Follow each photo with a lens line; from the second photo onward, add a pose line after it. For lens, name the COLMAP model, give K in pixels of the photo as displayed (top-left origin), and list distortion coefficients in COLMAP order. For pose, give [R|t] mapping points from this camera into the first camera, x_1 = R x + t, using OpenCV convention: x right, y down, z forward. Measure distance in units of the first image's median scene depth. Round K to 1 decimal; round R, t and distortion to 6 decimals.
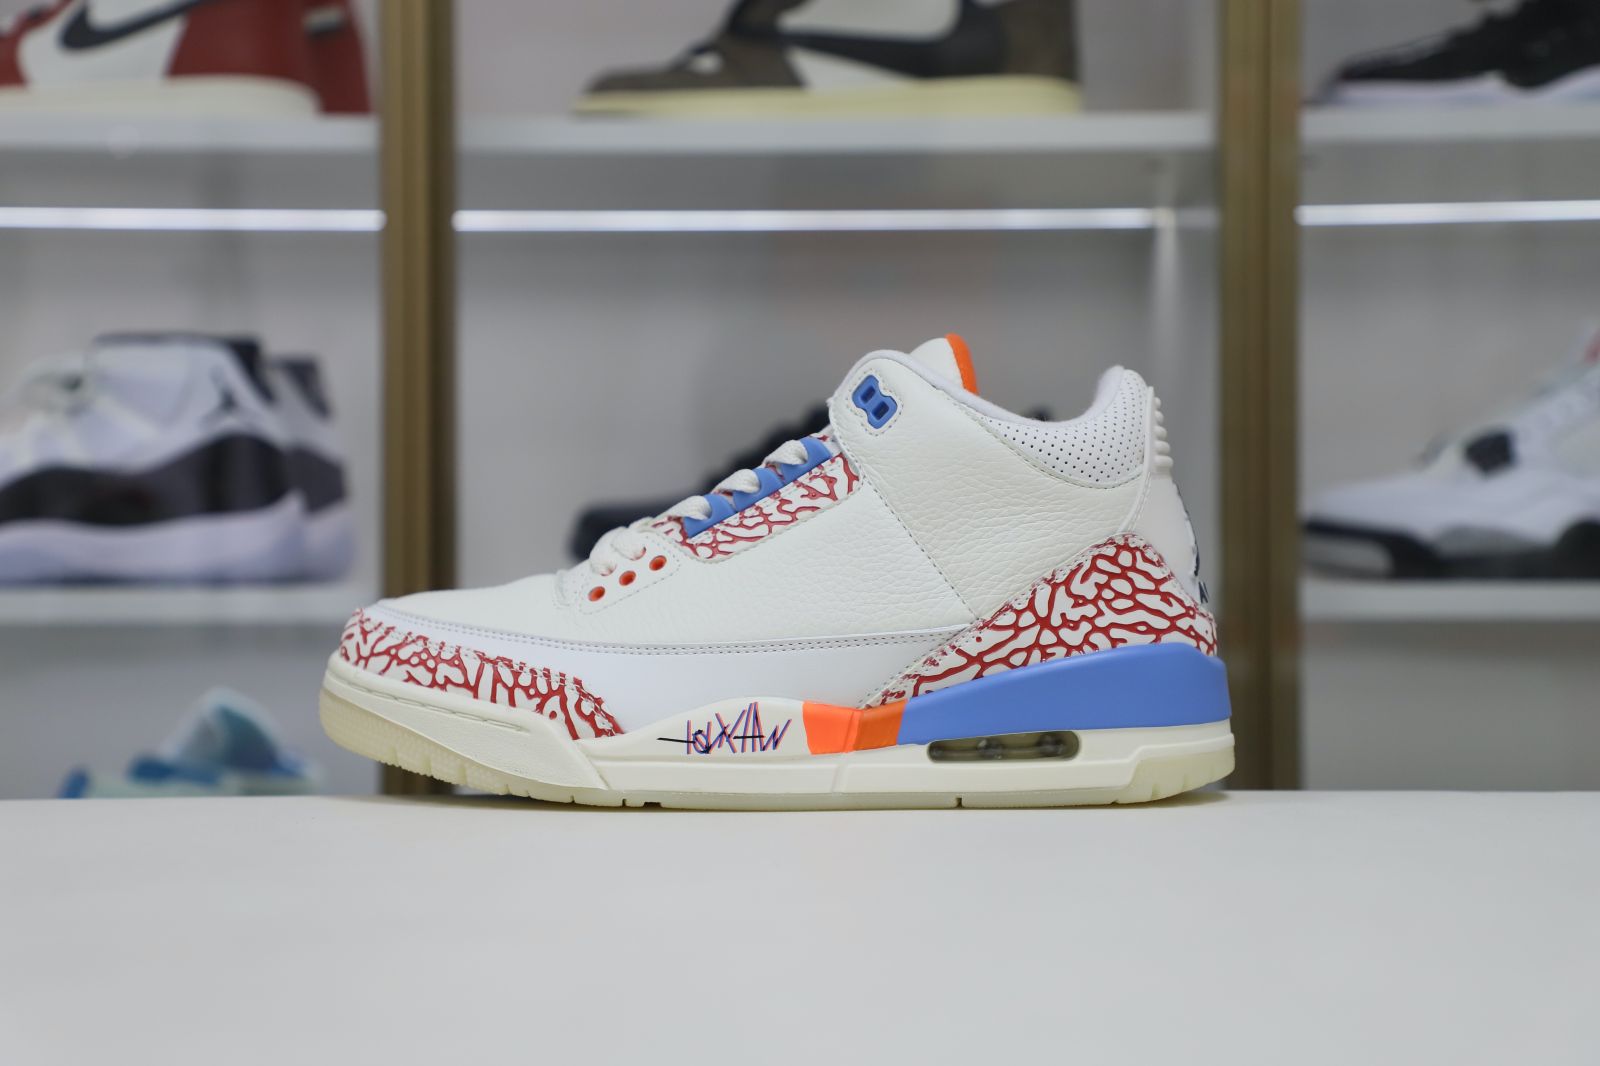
lens RADIAL K [[2243.6, 0, 769.4], [0, 2243.6, 526.9], [0, 0, 1]] dist [0.147939, -0.008475]
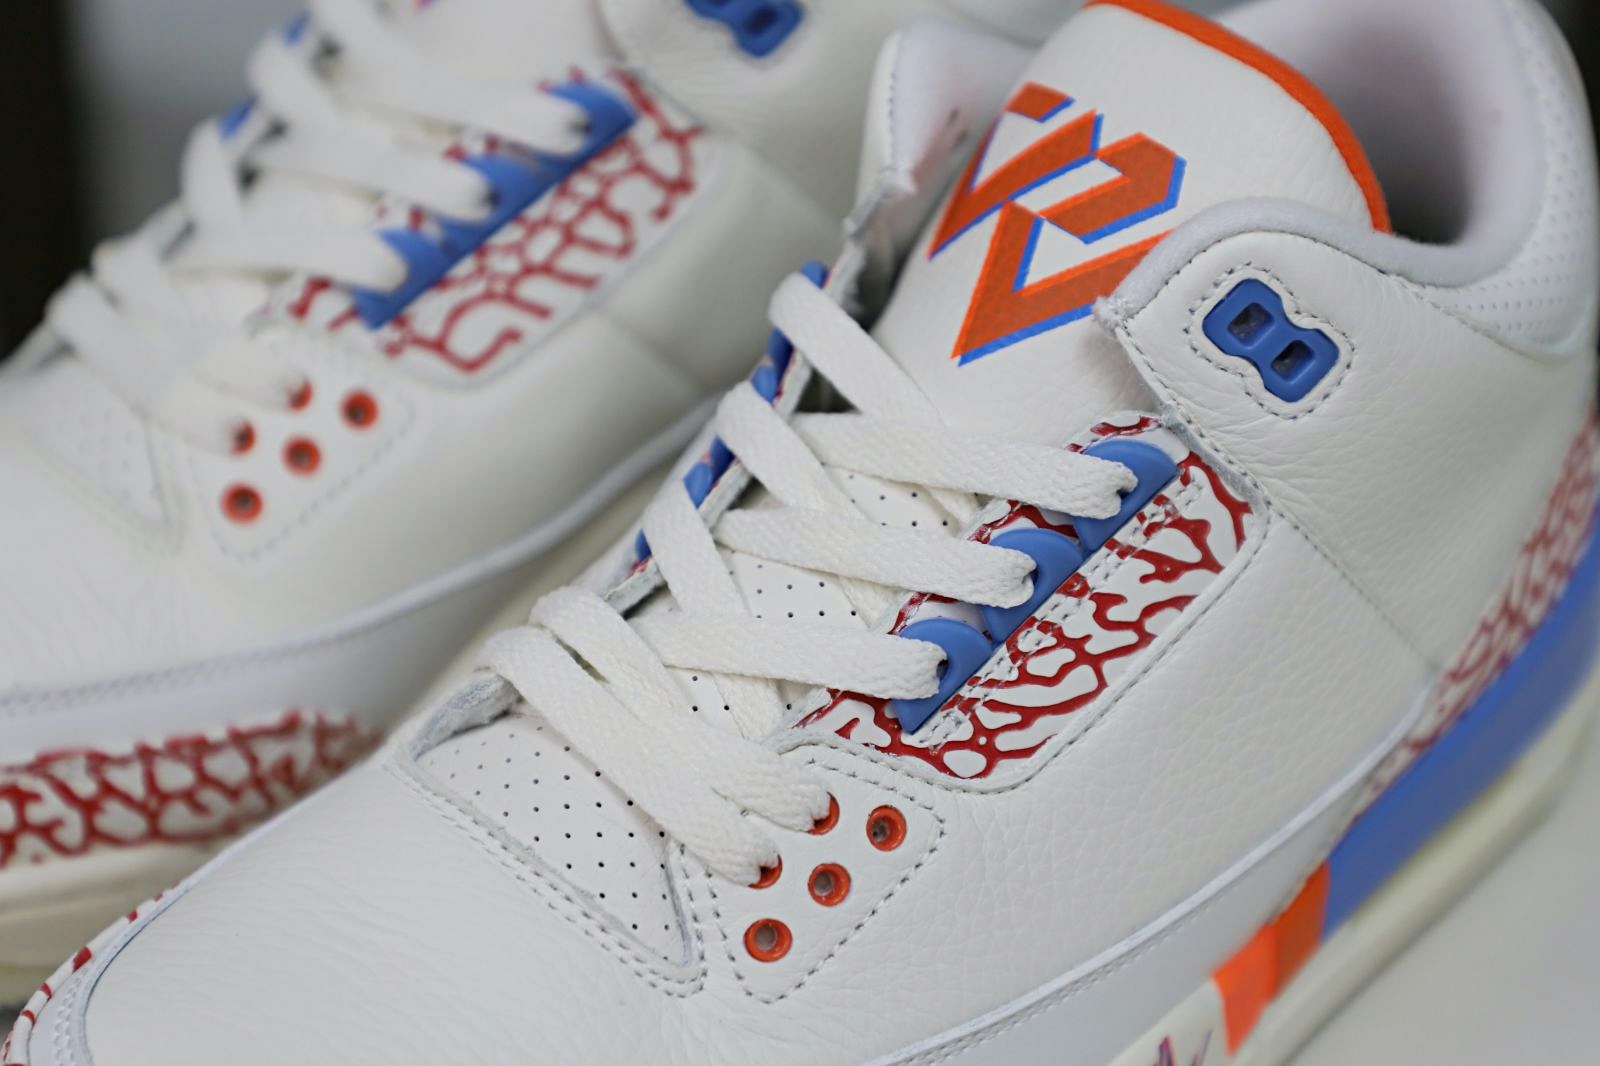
lens RADIAL K [[4159.3, 0, 800.0], [0, 4159.3, 533.0], [0, 0, 1]] dist [0.416366, 1.463077]
pose [[0.659766, -0.440205, 0.609039, -0.526282], [-0.059315, 0.777428, 0.626169, -0.531121], [-0.749127, -0.449250, 0.486809, 0.655678]]
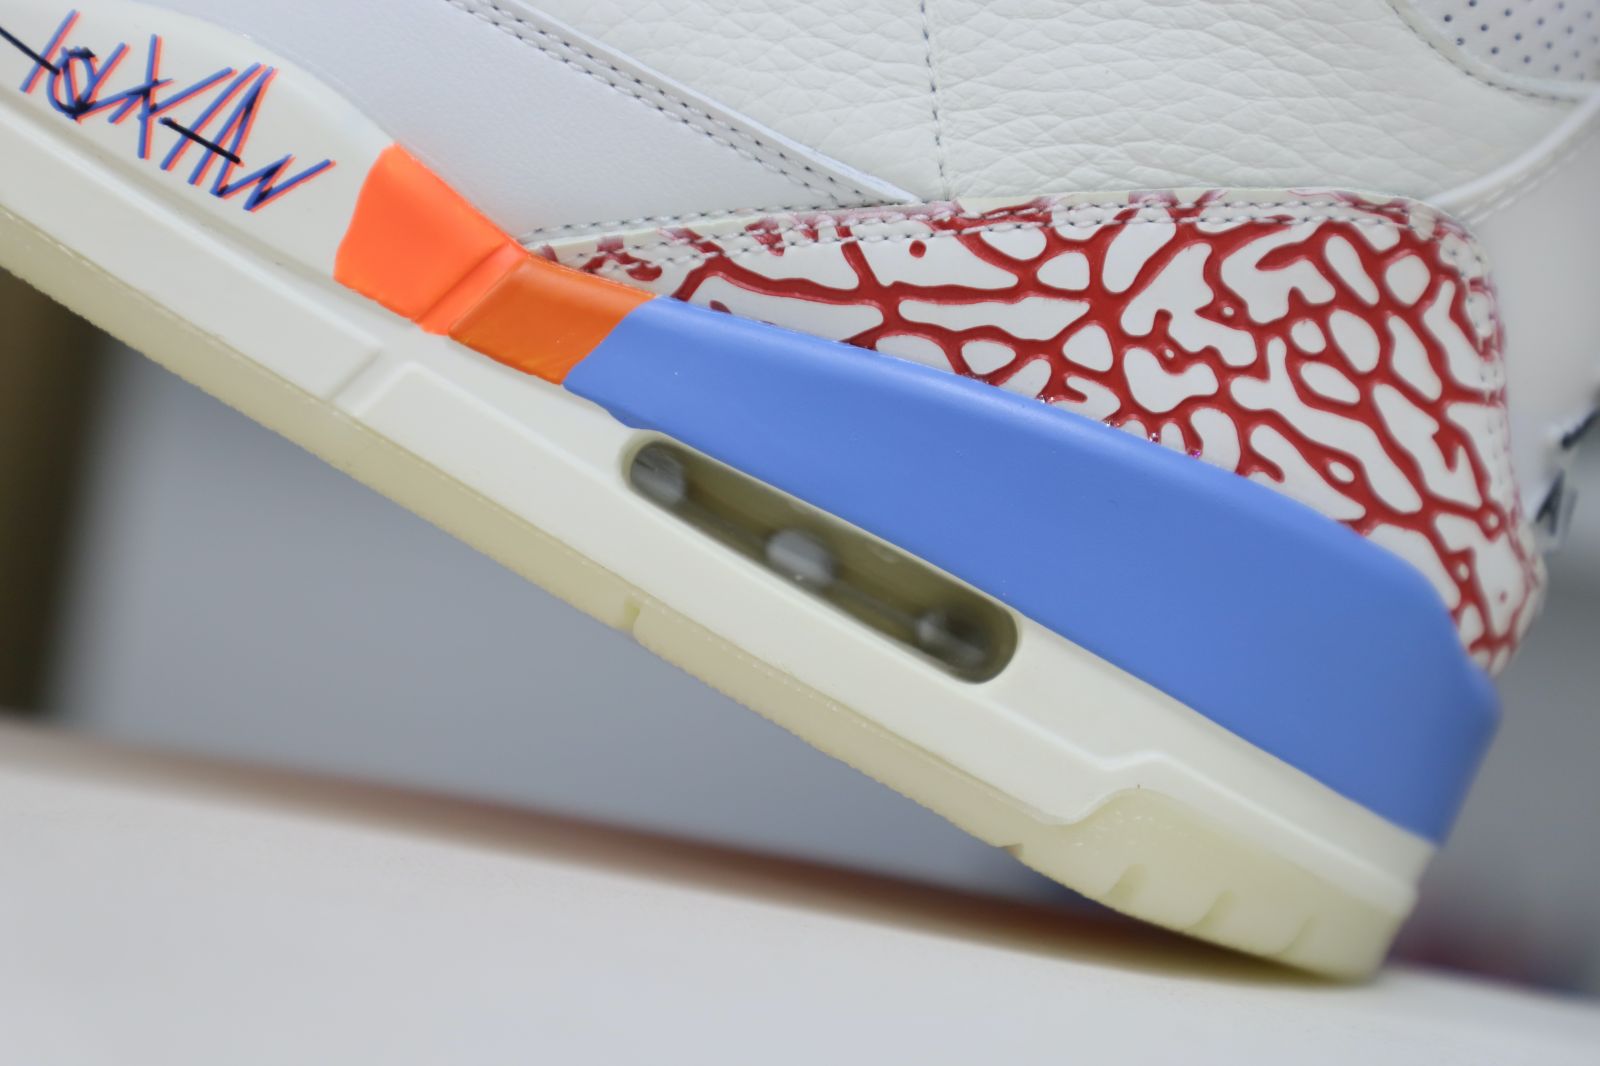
lens RADIAL K [[4159.3, 0, 800.0], [0, 4159.3, 533.0], [0, 0, 1]] dist [0.416366, 1.463077]
pose [[0.855475, 0.515765, -0.046358, 0.126481], [-0.515521, 0.856688, 0.017998, 0.083037], [0.048997, 0.008502, 0.998763, 0.343133]]
